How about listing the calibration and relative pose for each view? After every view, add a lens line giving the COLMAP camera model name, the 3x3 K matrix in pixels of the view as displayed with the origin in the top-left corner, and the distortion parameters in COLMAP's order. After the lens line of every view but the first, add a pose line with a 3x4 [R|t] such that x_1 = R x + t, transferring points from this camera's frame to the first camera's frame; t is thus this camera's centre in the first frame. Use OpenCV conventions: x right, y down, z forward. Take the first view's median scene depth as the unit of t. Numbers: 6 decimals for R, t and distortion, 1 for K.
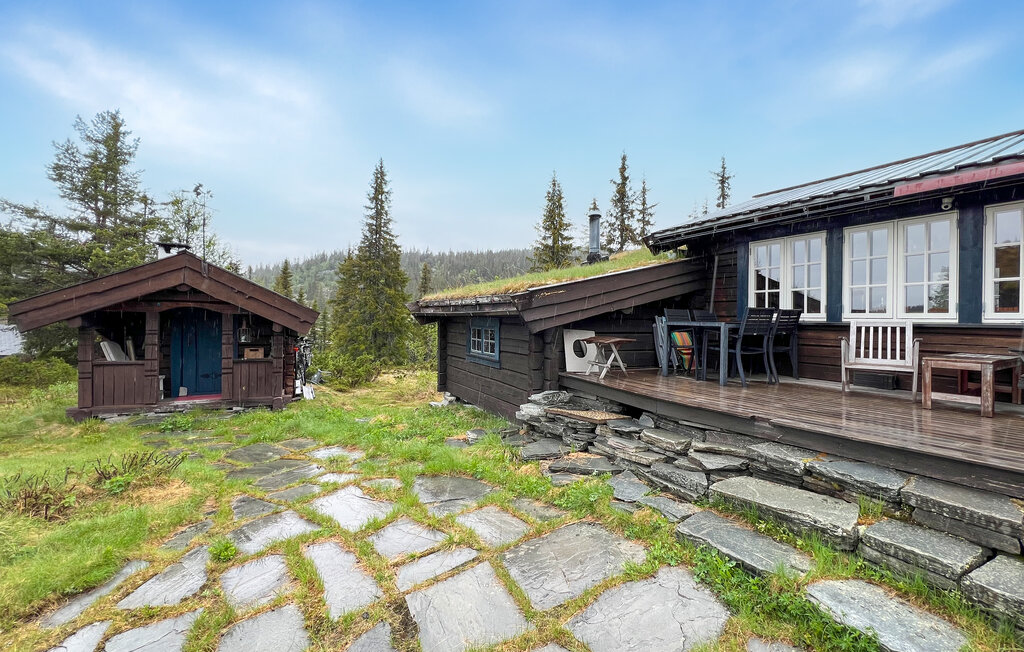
lens RADIAL K [[413.9, 0, 518.6], [0, 413.9, 320.4], [0, 0, 1]] dist [-0.001951, -0.000155]
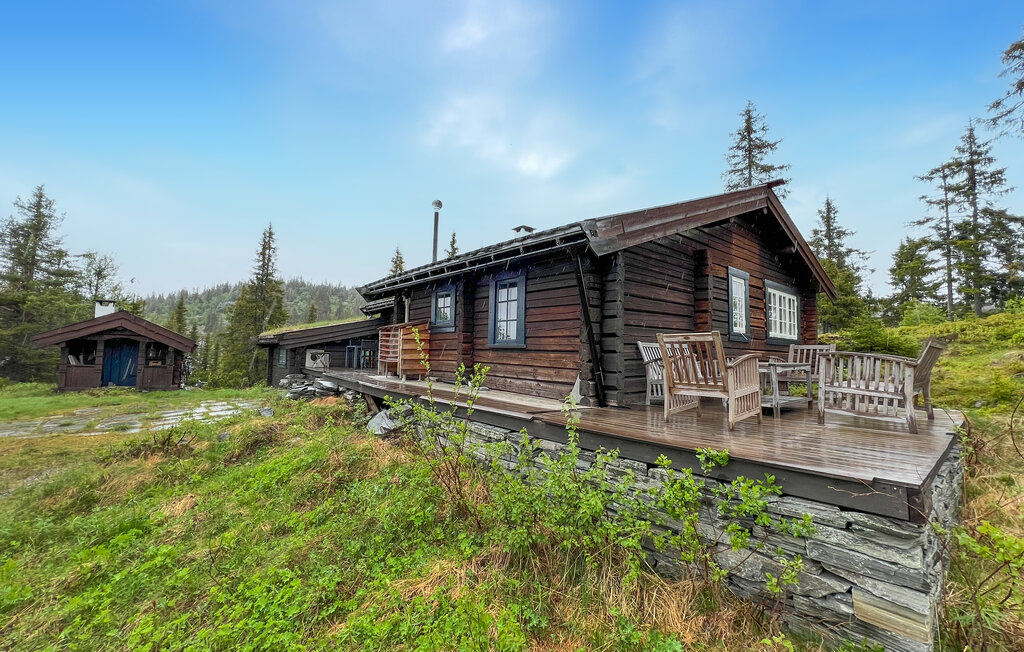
lens RADIAL K [[413.9, 0, 510.8], [0, 413.9, 323.0], [0, 0, 1]] dist [-0.001951, -0.000155]
pose [[0.986904, 0.016564, 0.160458, 0.274358], [-0.004215, 0.997022, -0.076998, 0.016085], [-0.161255, 0.075313, 0.984035, -0.476279]]
